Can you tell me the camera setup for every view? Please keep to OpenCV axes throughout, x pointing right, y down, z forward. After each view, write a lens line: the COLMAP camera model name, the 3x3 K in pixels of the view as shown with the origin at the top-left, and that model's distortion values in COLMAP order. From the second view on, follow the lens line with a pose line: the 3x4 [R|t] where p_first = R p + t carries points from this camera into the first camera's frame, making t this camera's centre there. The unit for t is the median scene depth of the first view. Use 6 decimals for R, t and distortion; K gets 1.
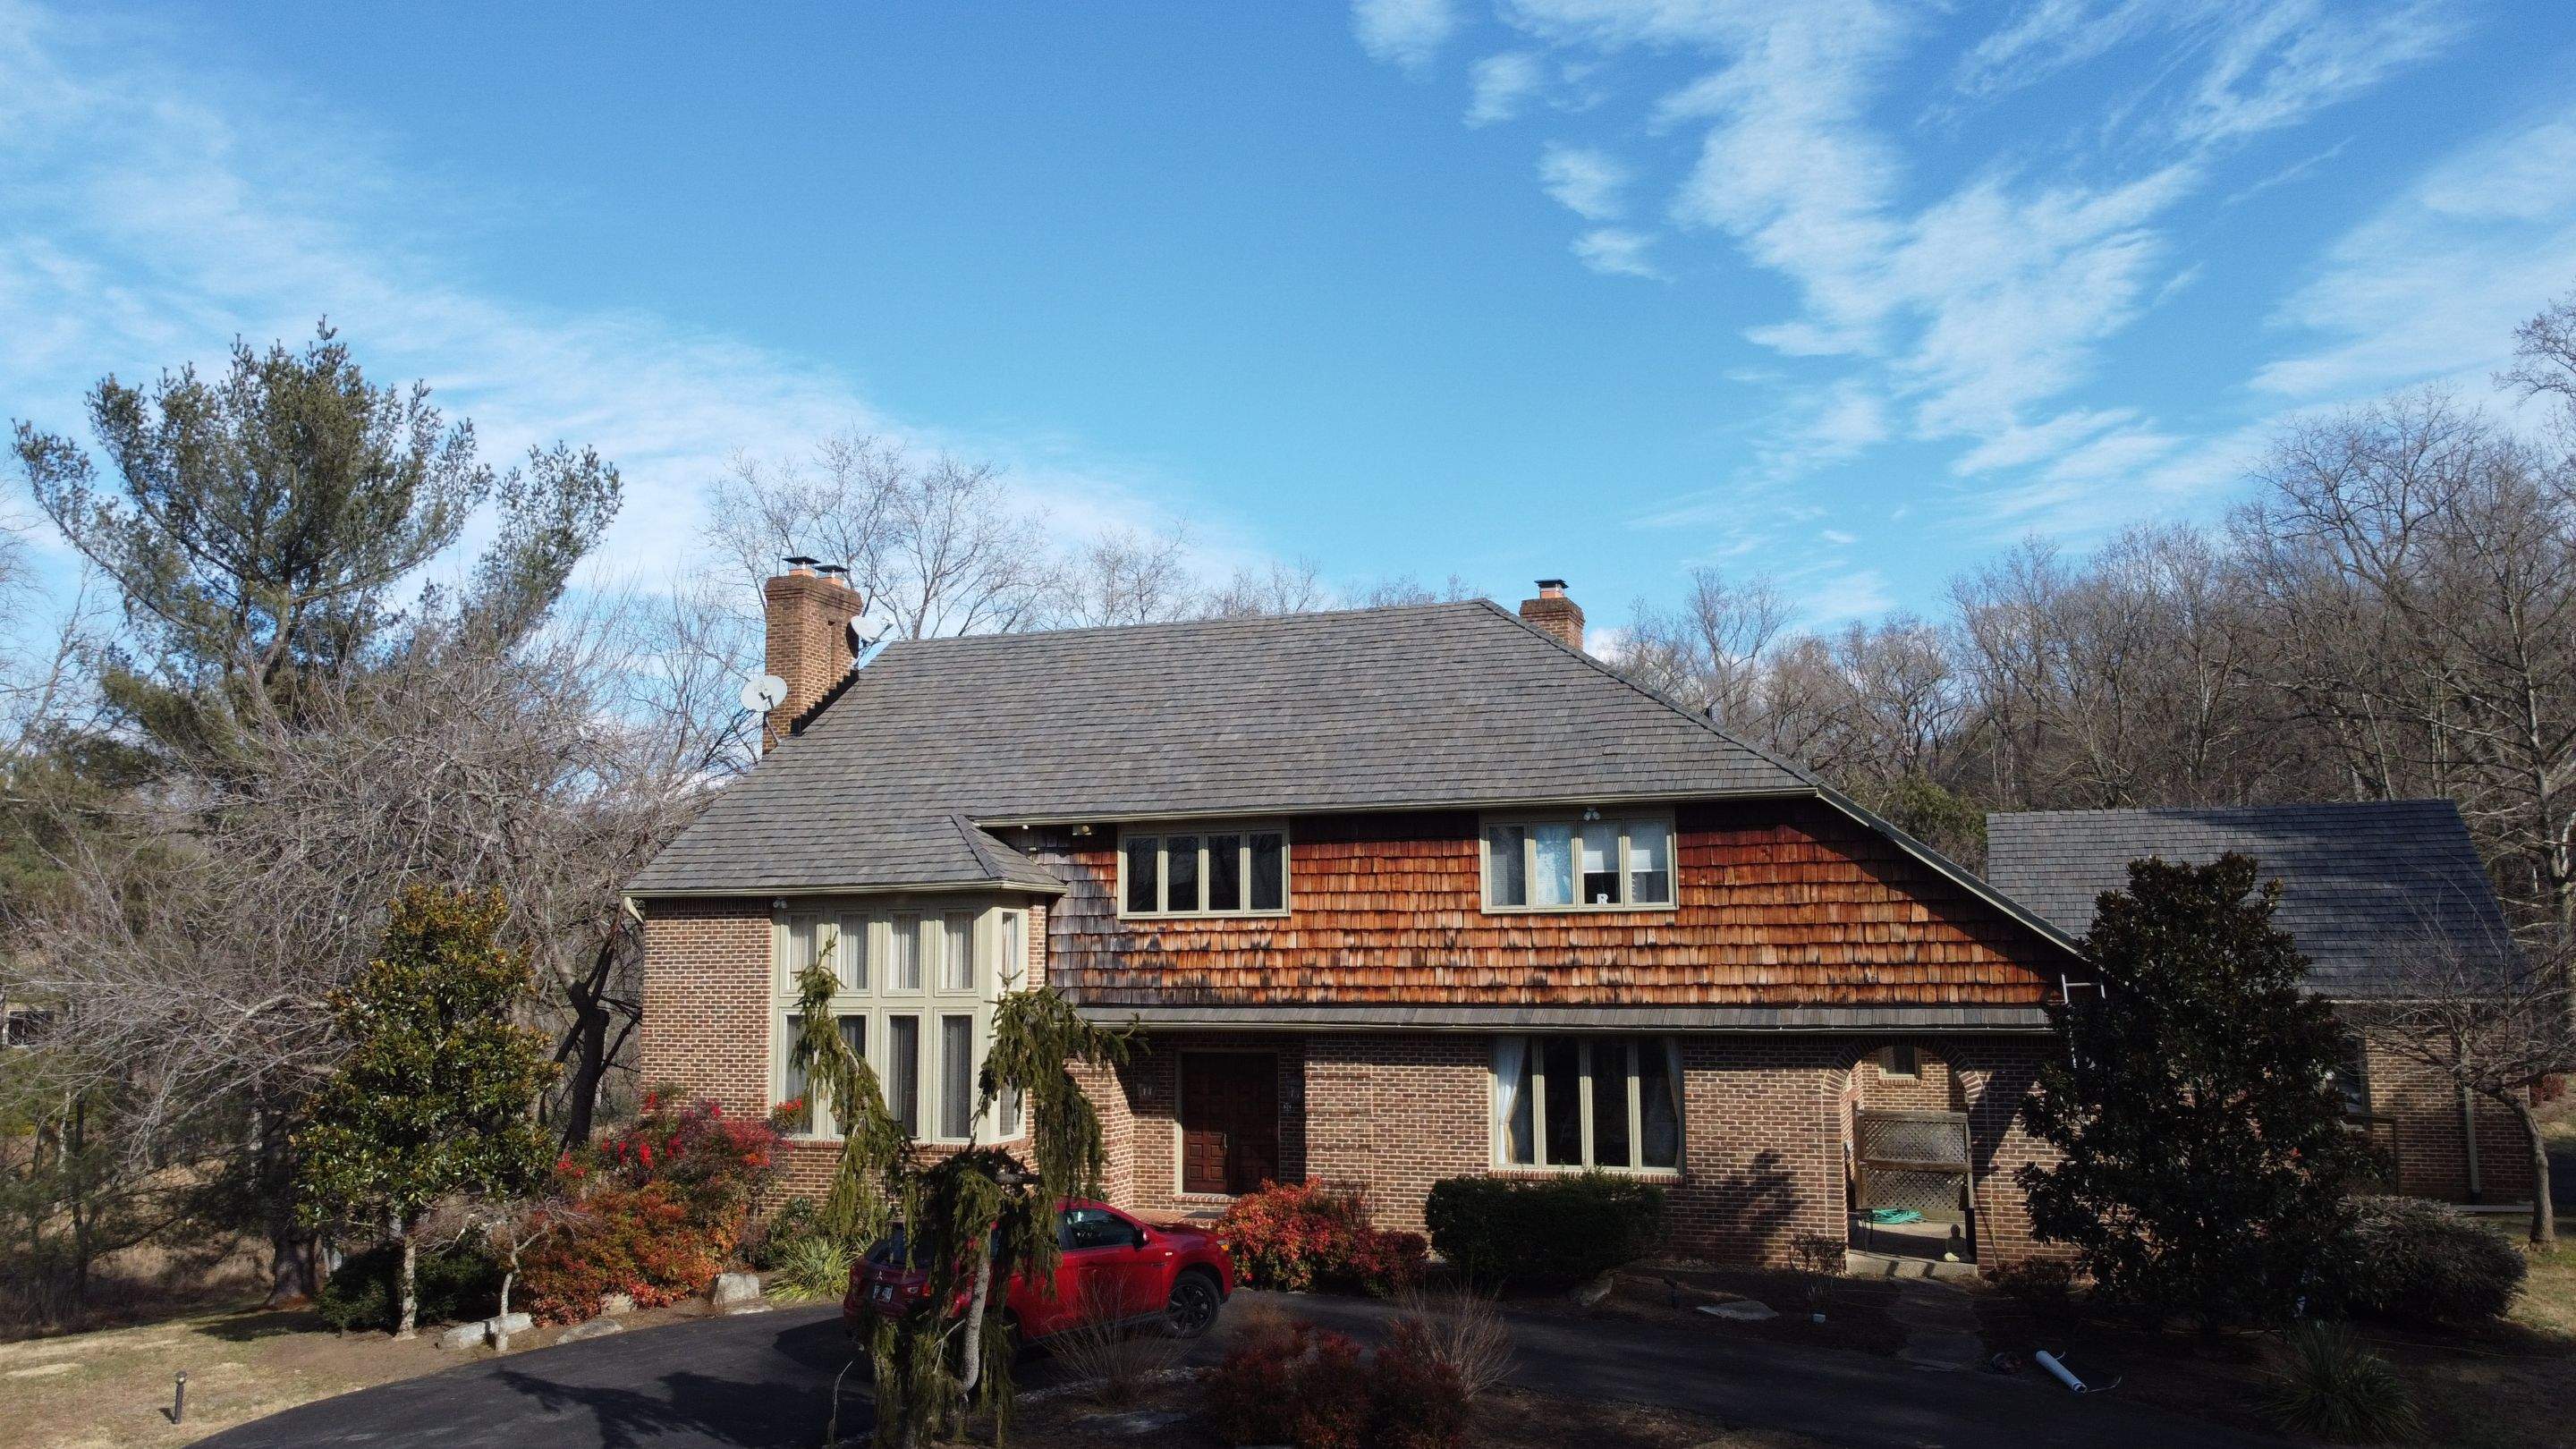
lens RADIAL K [[1957.9, 0, 1298.8], [0, 1957.9, 727.9], [0, 0, 1]] dist [-0.000866, 0.004042]
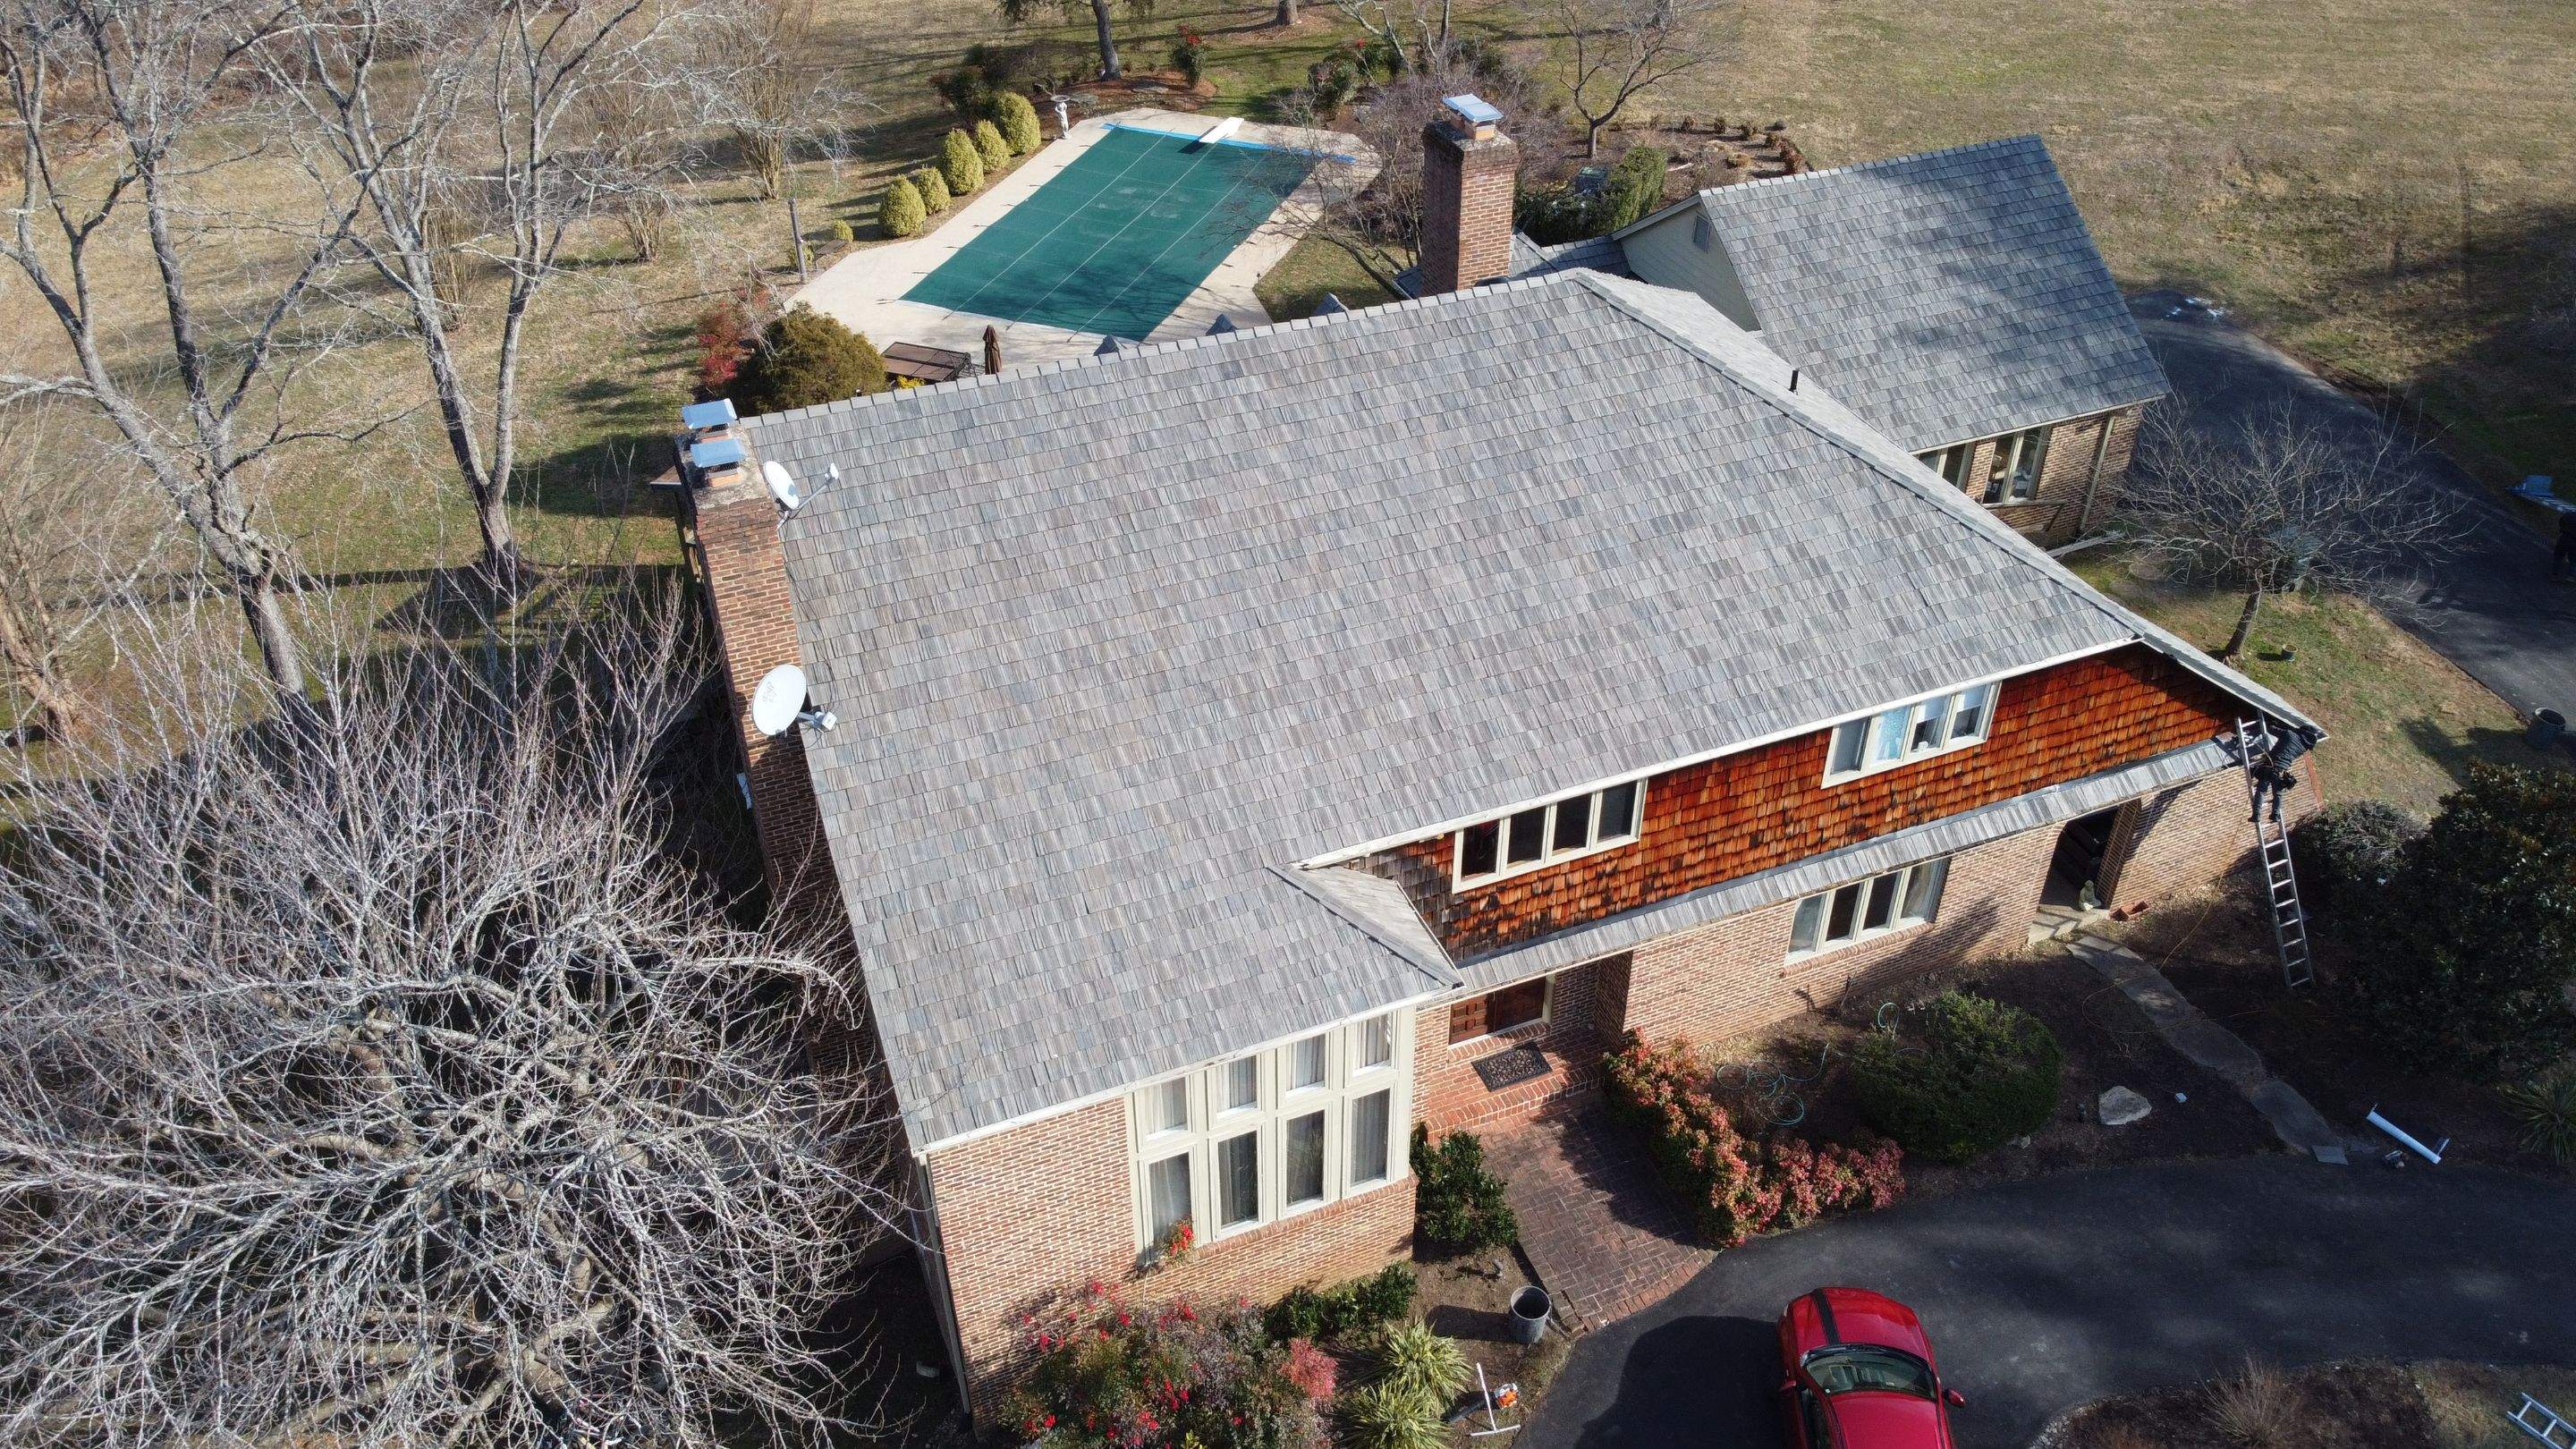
lens RADIAL K [[1957.9, 0, 1285.8], [0, 1957.9, 724.7], [0, 0, 1]] dist [-0.000866, 0.004042]
pose [[0.745952, -0.401265, 0.531547, -0.615800], [-0.077653, 0.740273, 0.667807, -0.563726], [-0.661457, -0.539428, 0.521049, 0.685320]]
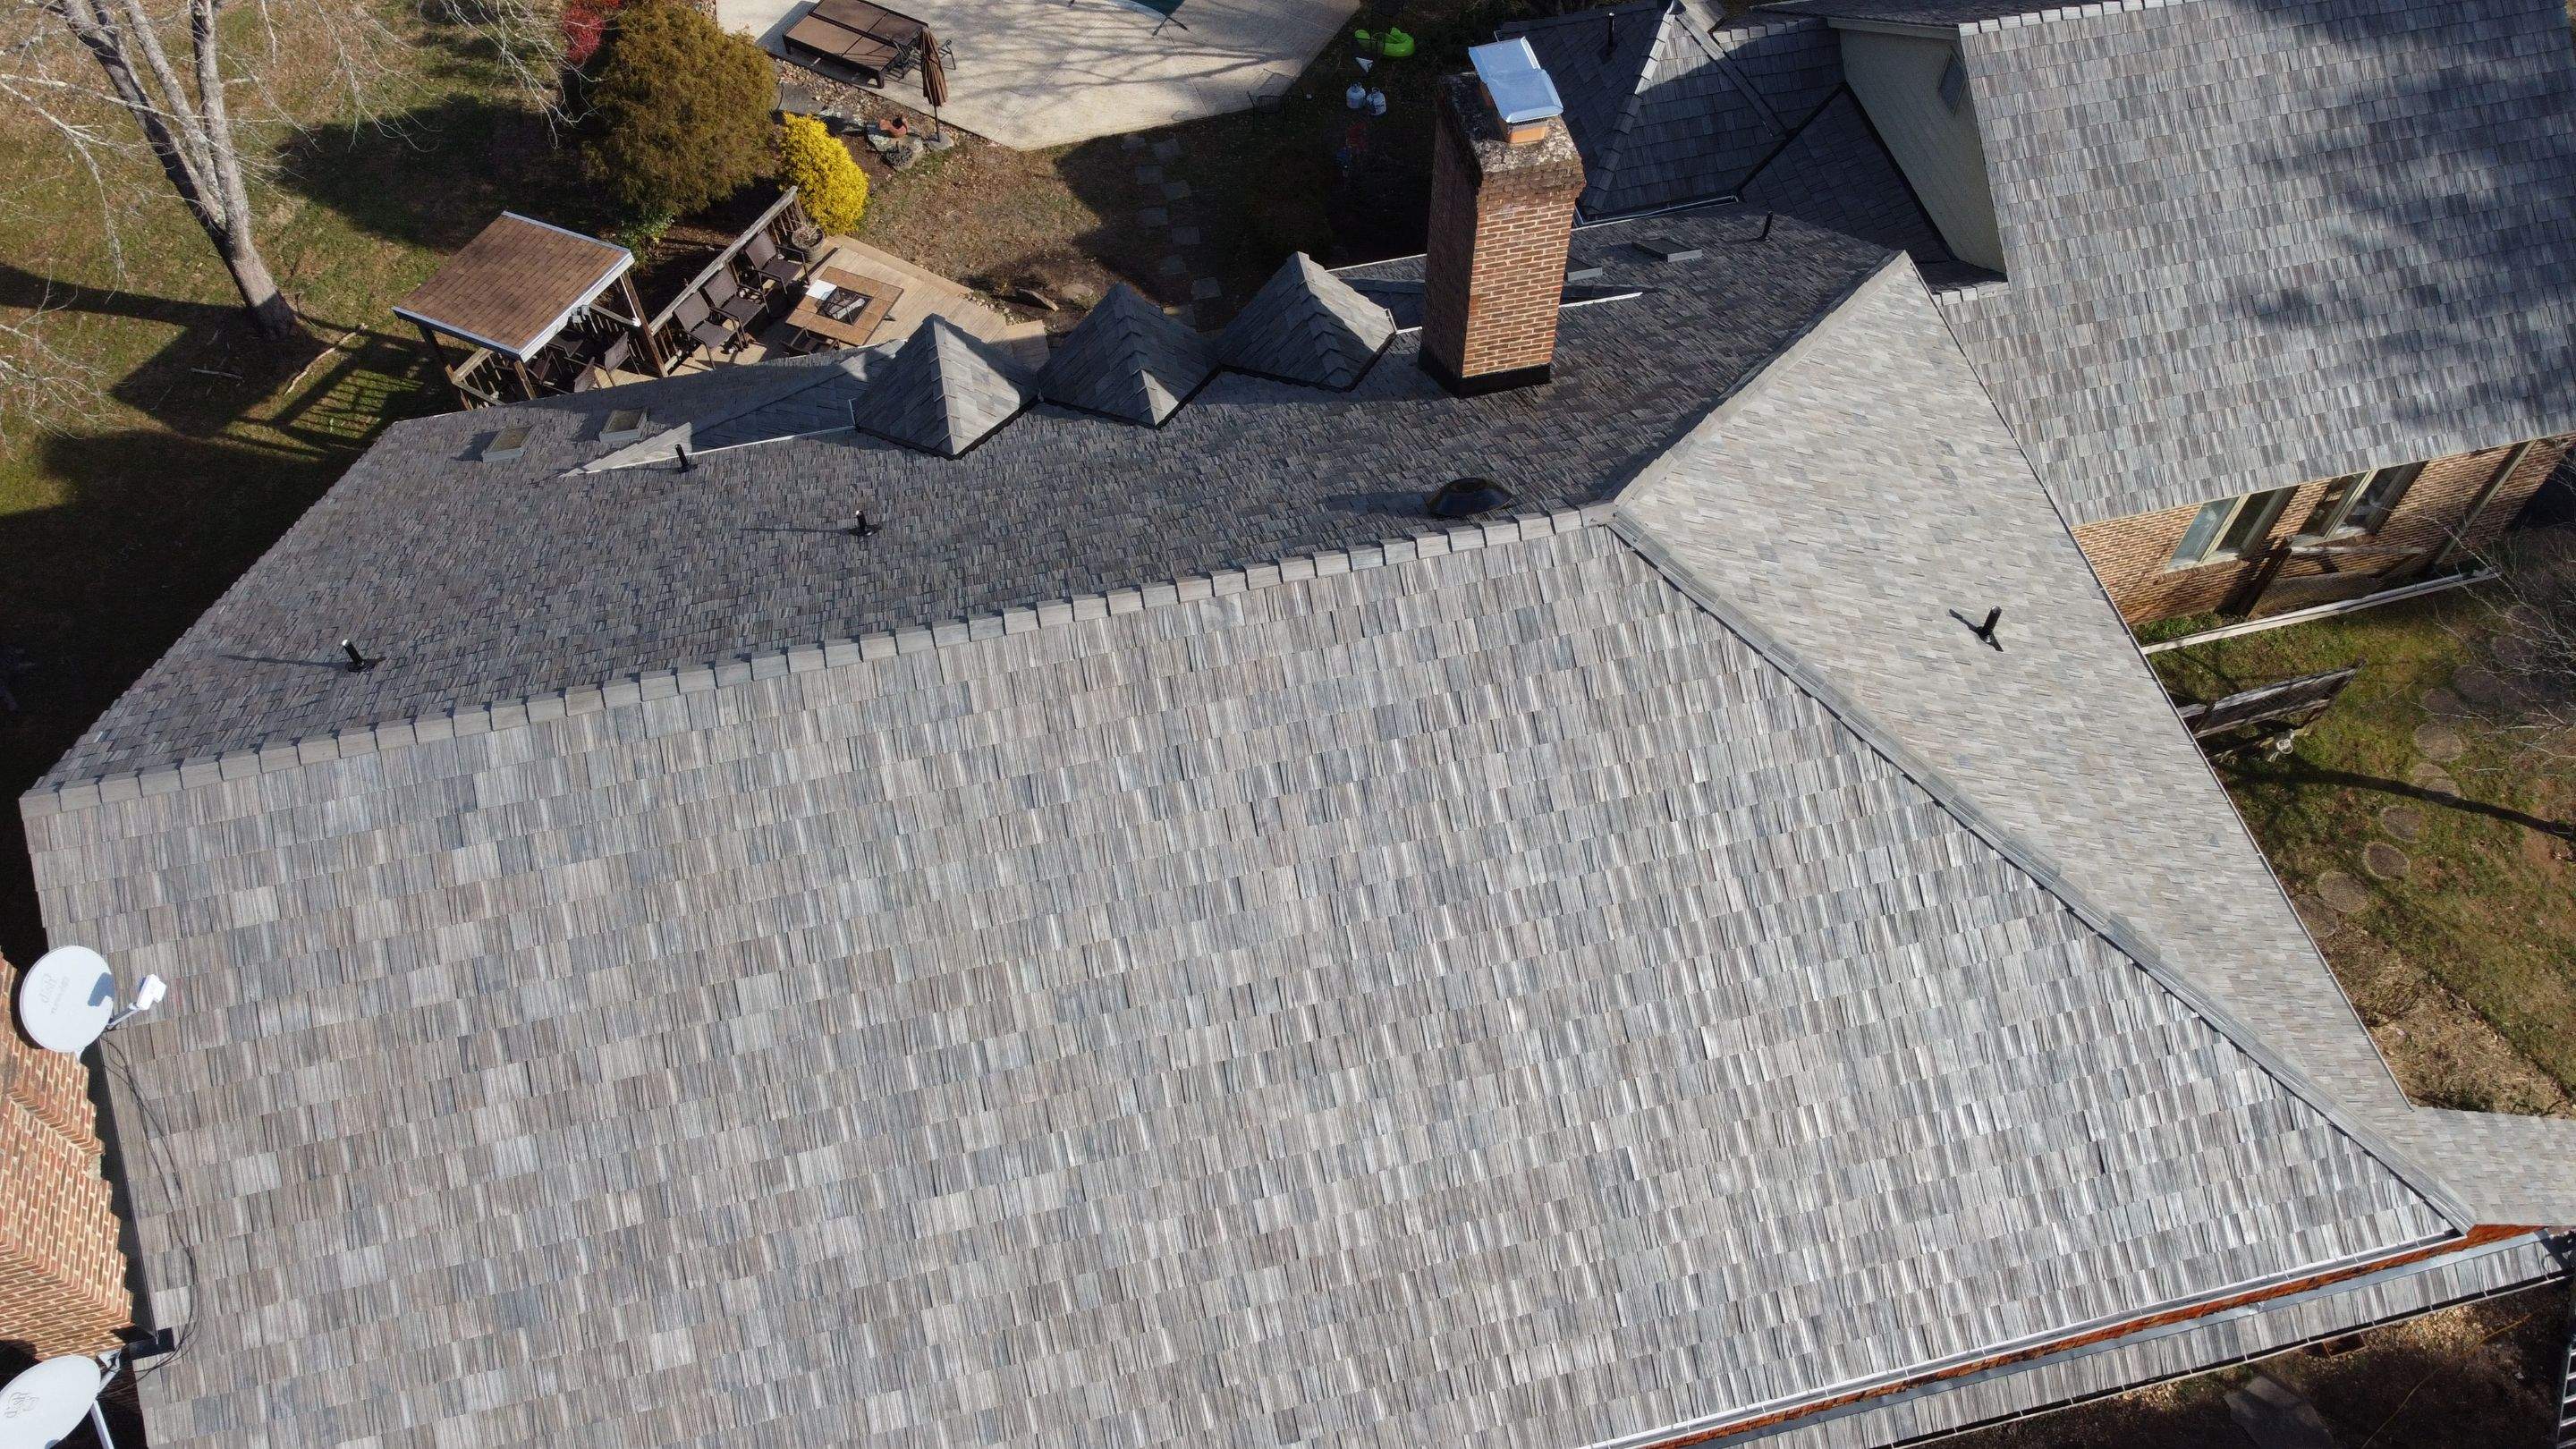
lens RADIAL K [[1957.9, 0, 1279.4], [0, 1957.9, 726.7], [0, 0, 1]] dist [-0.000866, 0.004042]
pose [[0.839204, -0.451012, 0.303851, -0.169299], [-0.066897, 0.468878, 0.880726, -0.539157], [-0.539686, -0.759436, 0.363313, 1.026291]]
